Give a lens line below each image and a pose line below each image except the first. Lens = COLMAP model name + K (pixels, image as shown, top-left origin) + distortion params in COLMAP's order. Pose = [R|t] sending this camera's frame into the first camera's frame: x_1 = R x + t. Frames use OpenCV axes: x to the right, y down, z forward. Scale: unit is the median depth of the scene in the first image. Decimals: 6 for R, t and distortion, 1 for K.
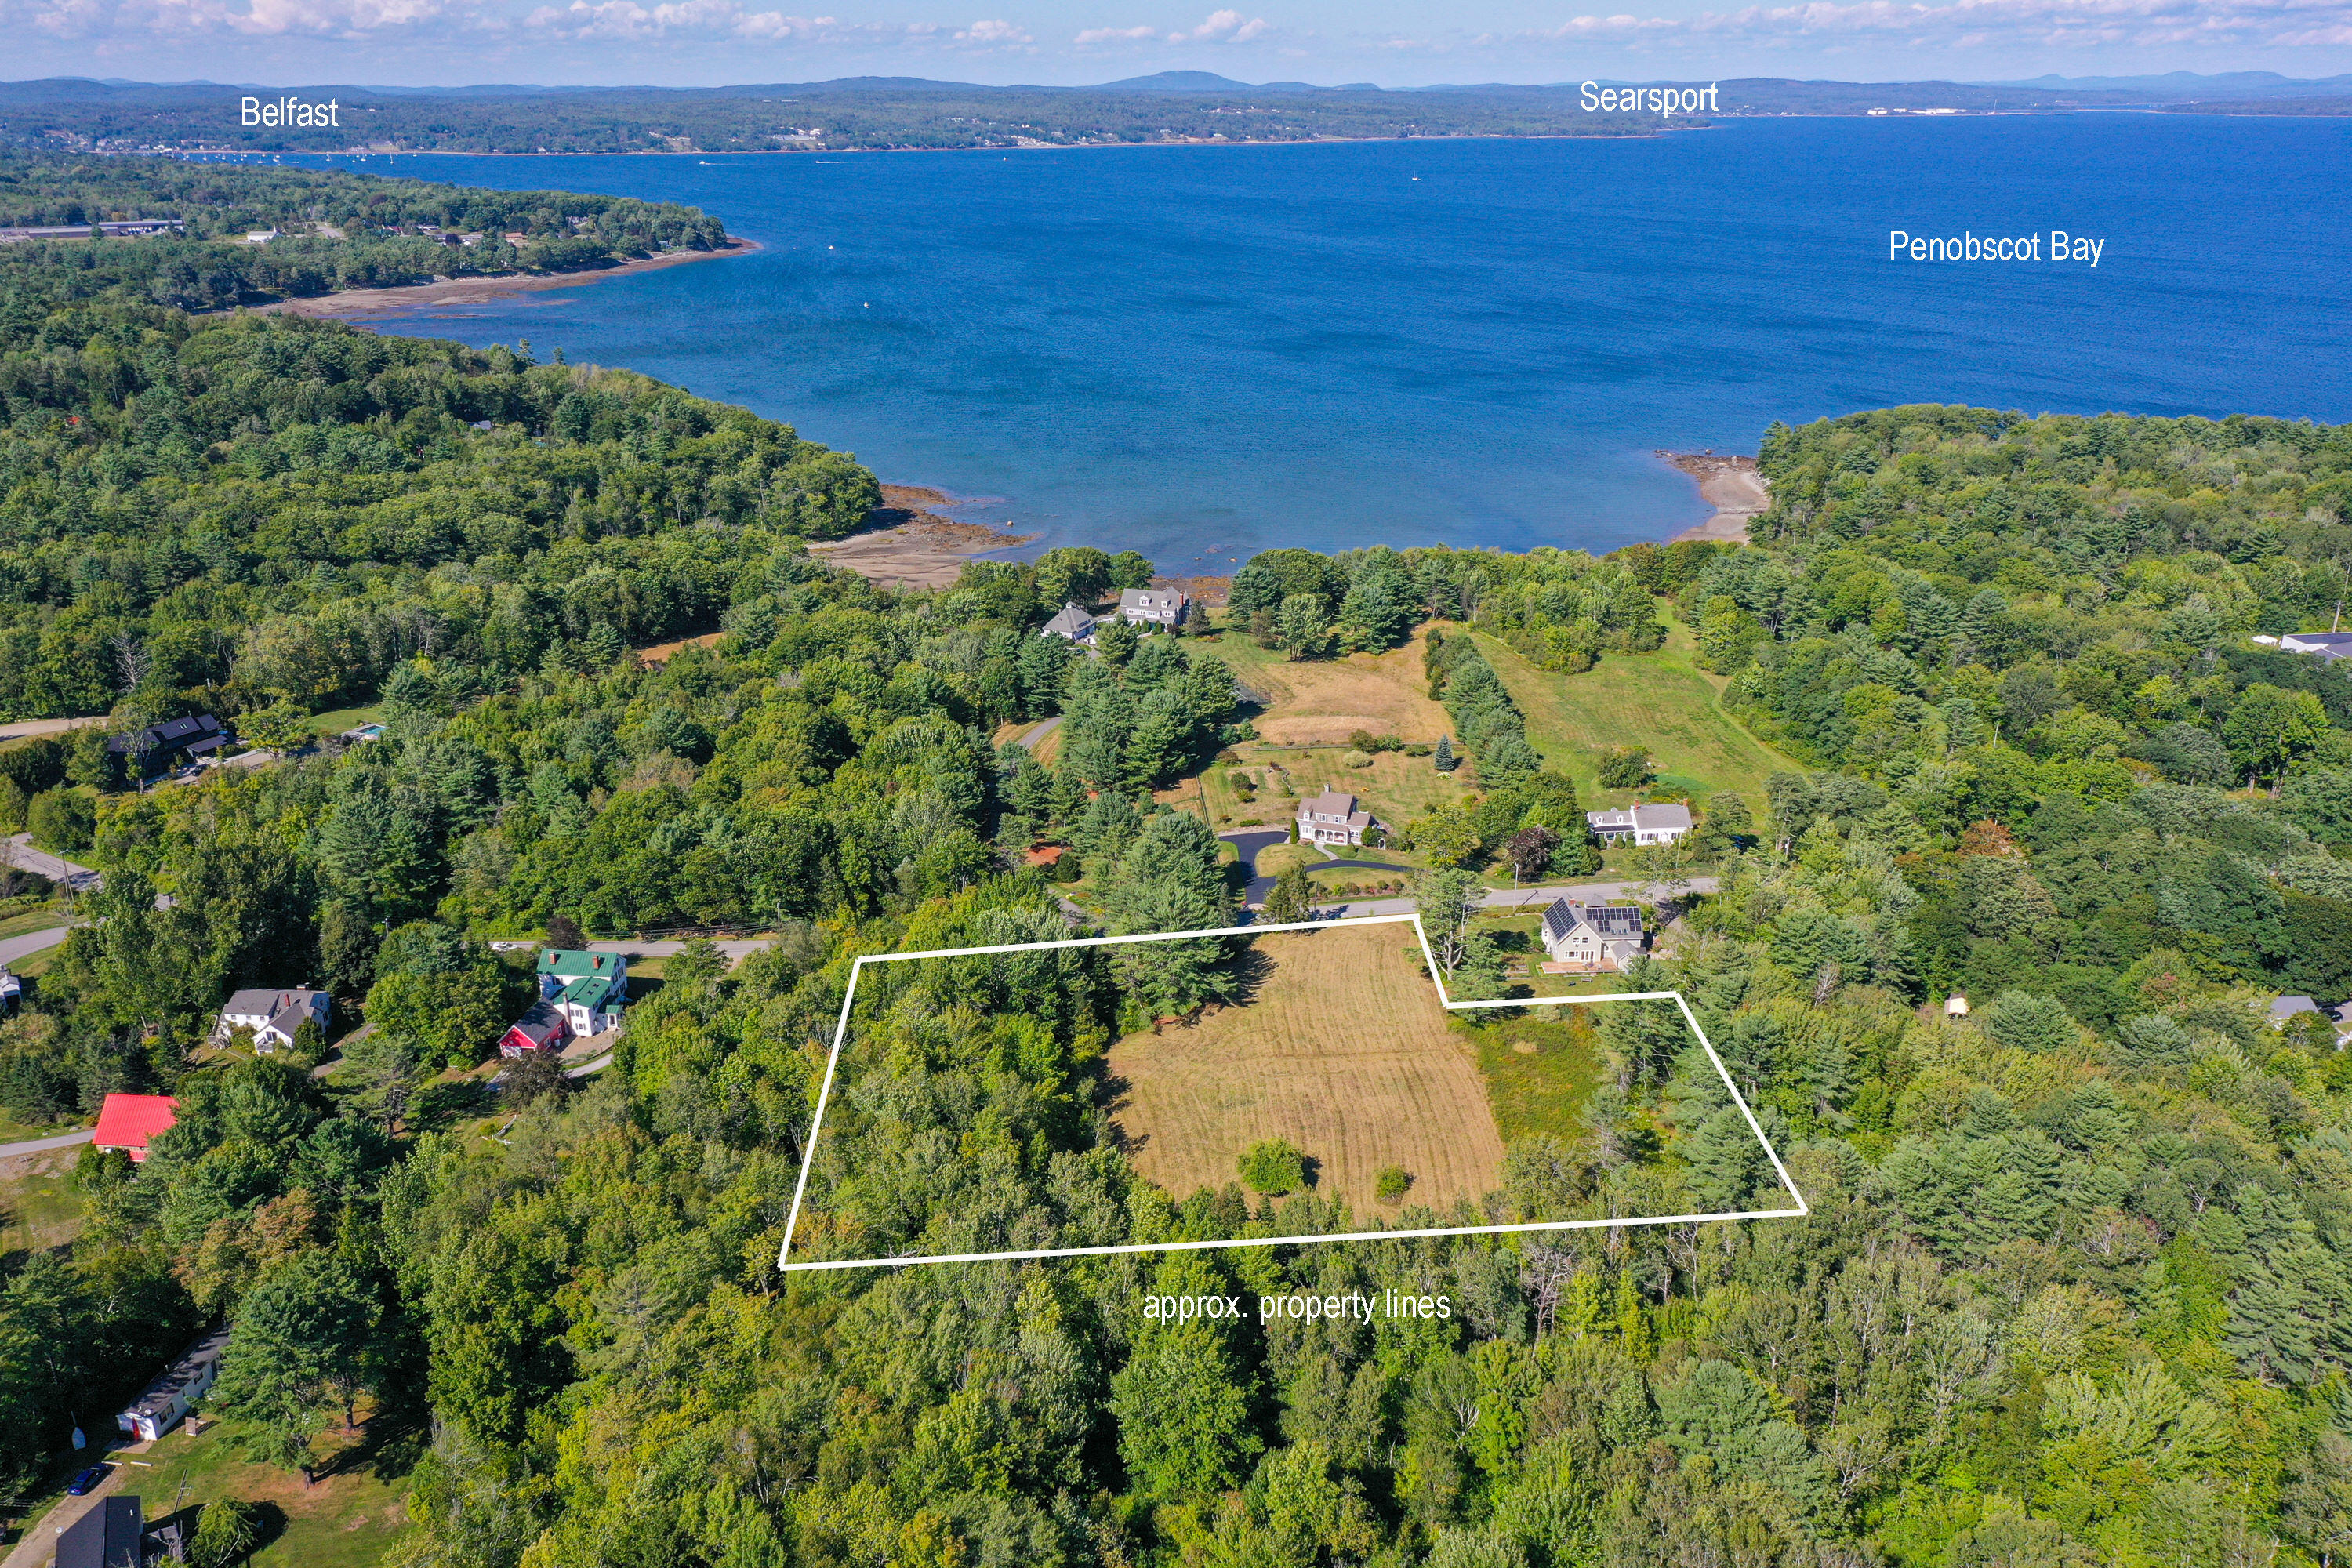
lens RADIAL K [[1833.6, 0, 1184.3], [0, 1833.6, 769.5], [0, 0, 1]] dist [-0.001344, 0.003106]
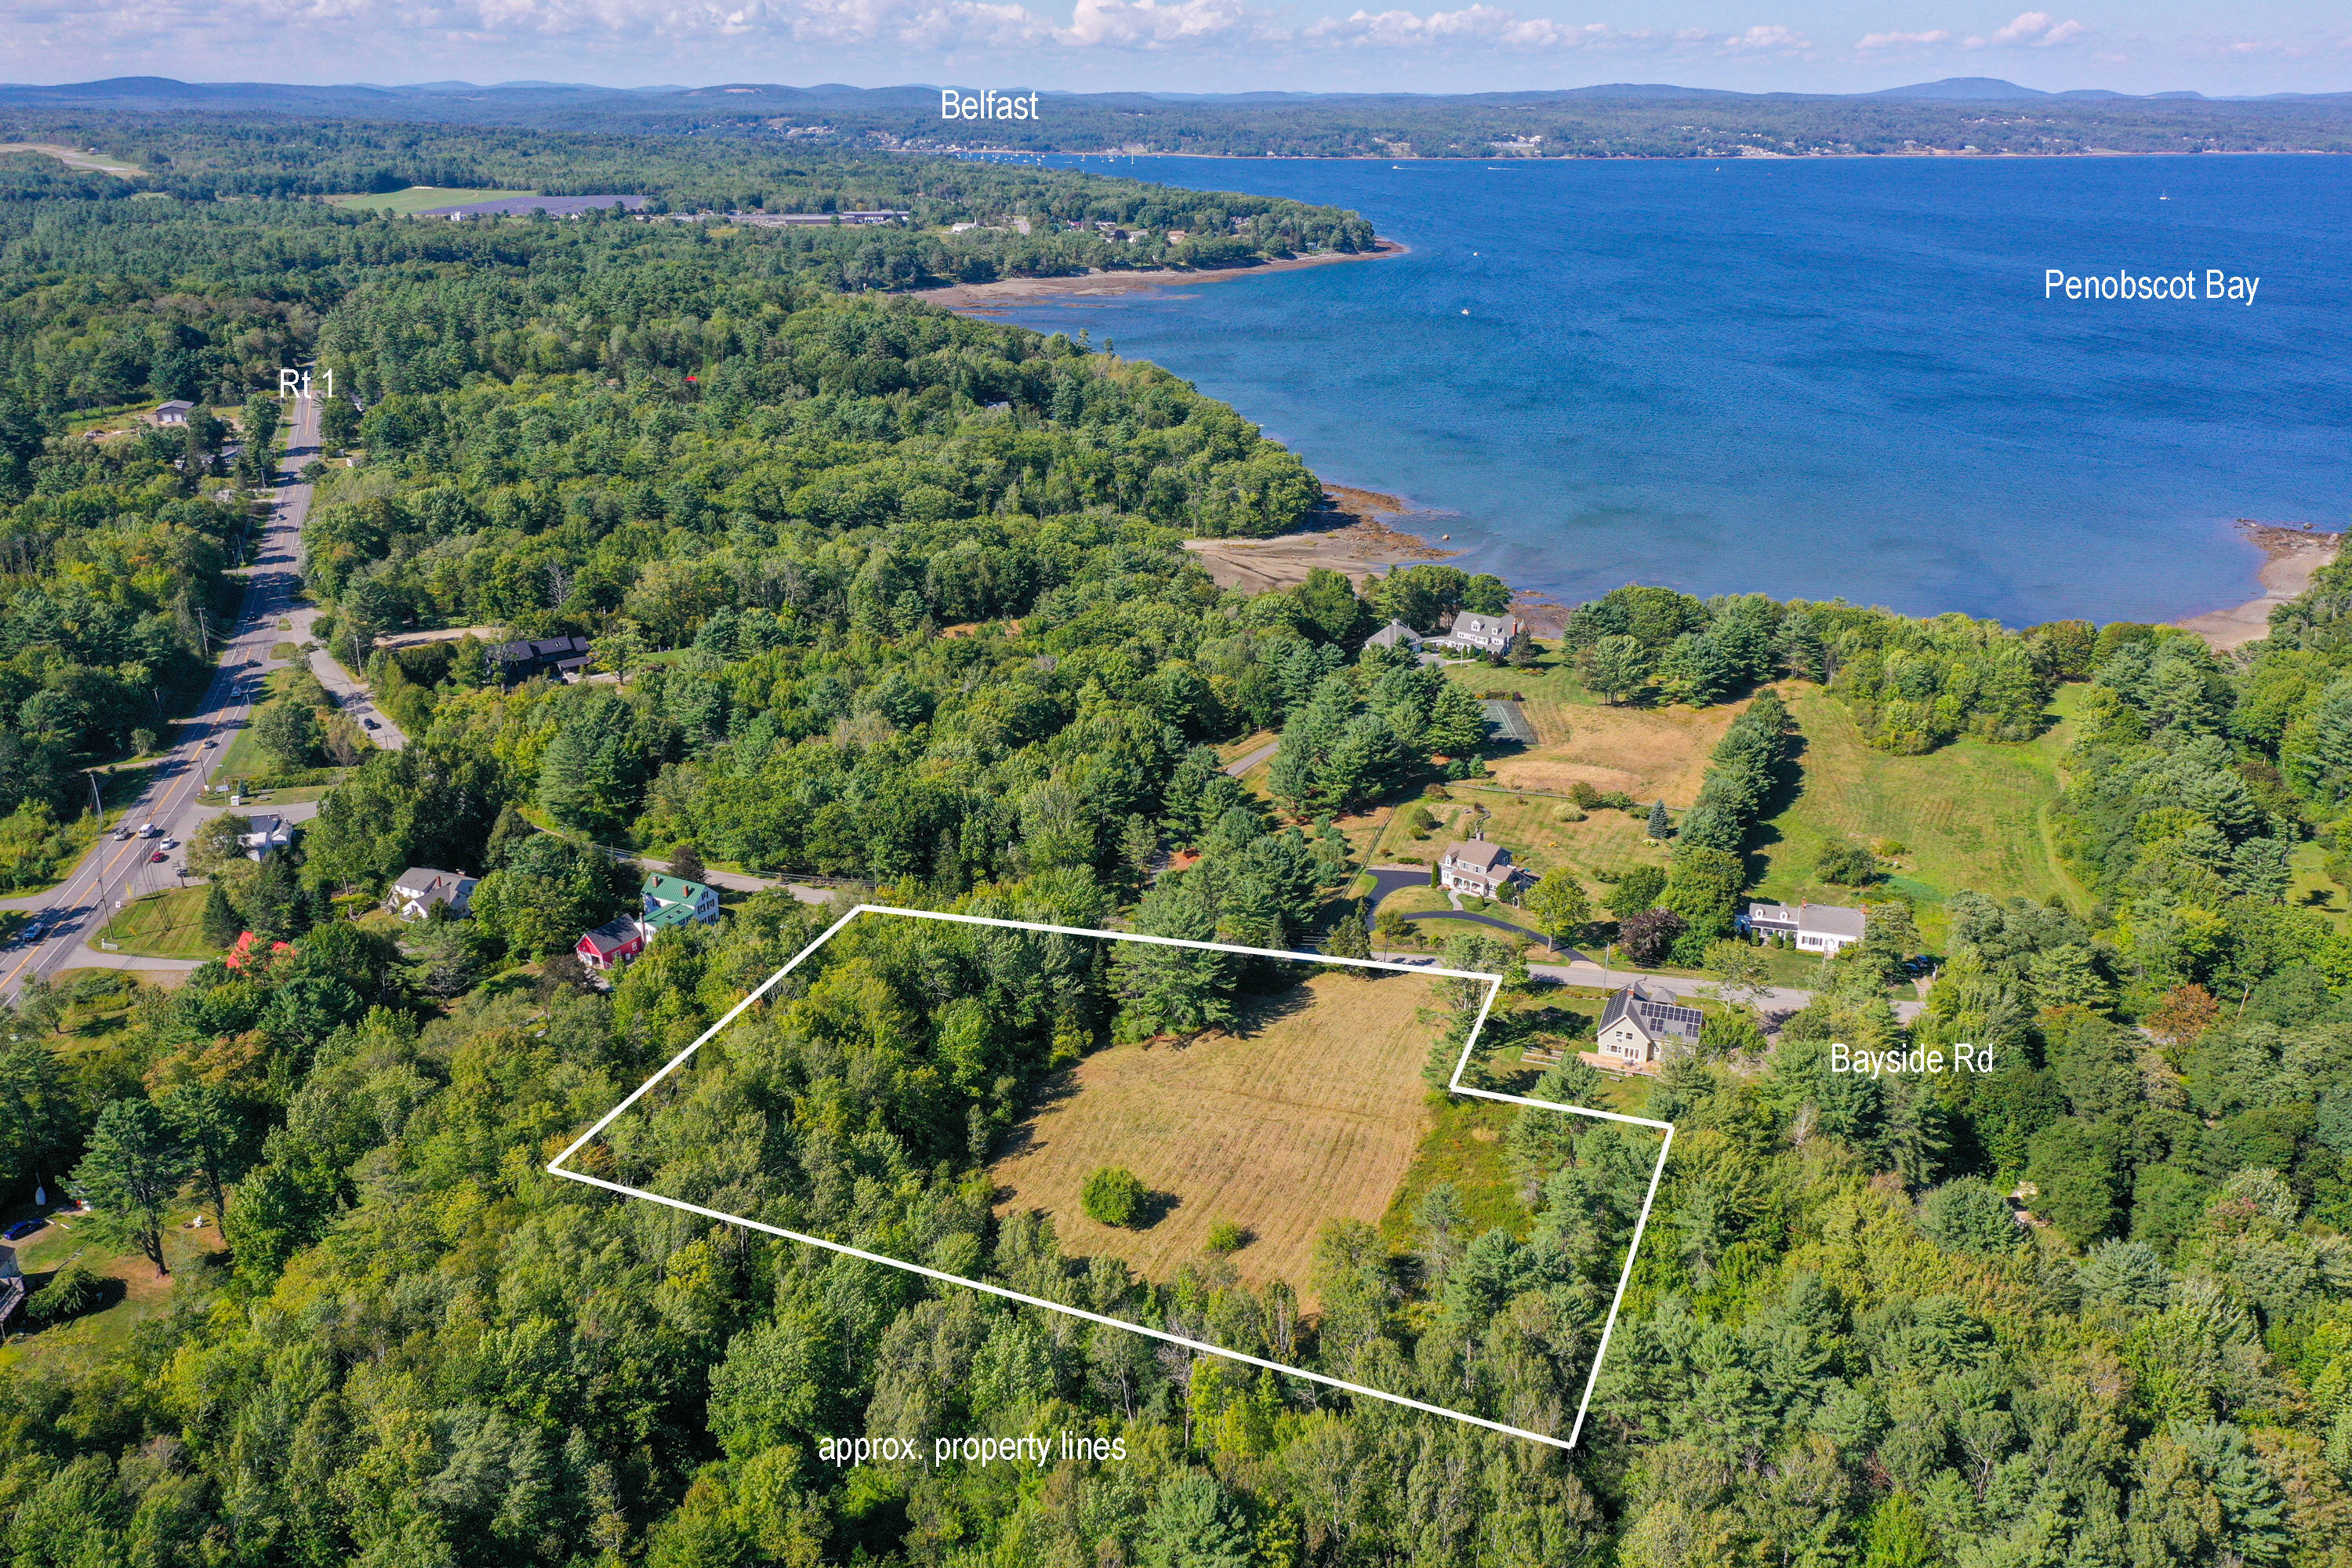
lens RADIAL K [[1833.6, 0, 1186.9], [0, 1833.6, 782.0], [0, 0, 1]] dist [-0.001344, 0.003106]
pose [[0.927928, 0.132566, -0.348391, 0.121768], [-0.131695, 0.990941, 0.026298, -0.010245], [0.348721, 0.021478, 0.936980, 0.027940]]
